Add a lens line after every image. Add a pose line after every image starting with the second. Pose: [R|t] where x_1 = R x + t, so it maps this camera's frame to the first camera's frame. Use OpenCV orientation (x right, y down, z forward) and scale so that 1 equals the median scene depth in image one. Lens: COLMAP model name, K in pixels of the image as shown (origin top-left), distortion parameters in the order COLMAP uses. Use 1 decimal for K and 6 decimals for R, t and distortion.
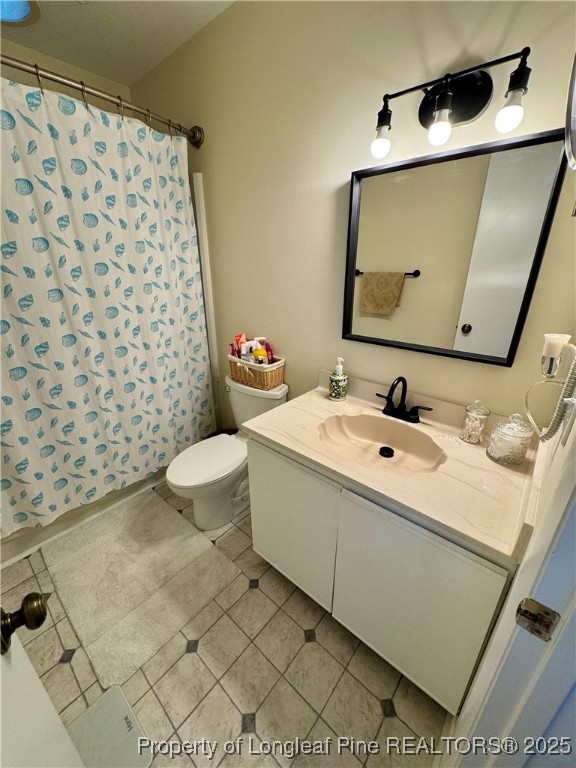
lens RADIAL K [[305.3, 0, 288.0], [0, 305.3, 384.0], [0, 0, 1]] dist [-0.004591, -0.000310]
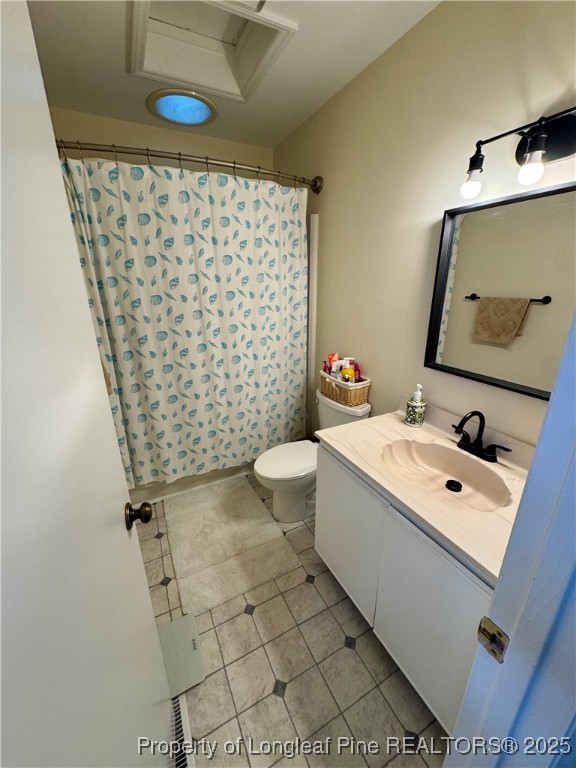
lens RADIAL K [[304.6, 0, 288.0], [0, 304.6, 384.0], [0, 0, 1]] dist [-0.006911, -0.000087]
pose [[0.927549, 0.115974, -0.355252, 0.120653], [-0.133199, 0.990791, -0.024329, -0.004643], [0.349158, 0.069885, 0.934454, -0.101452]]
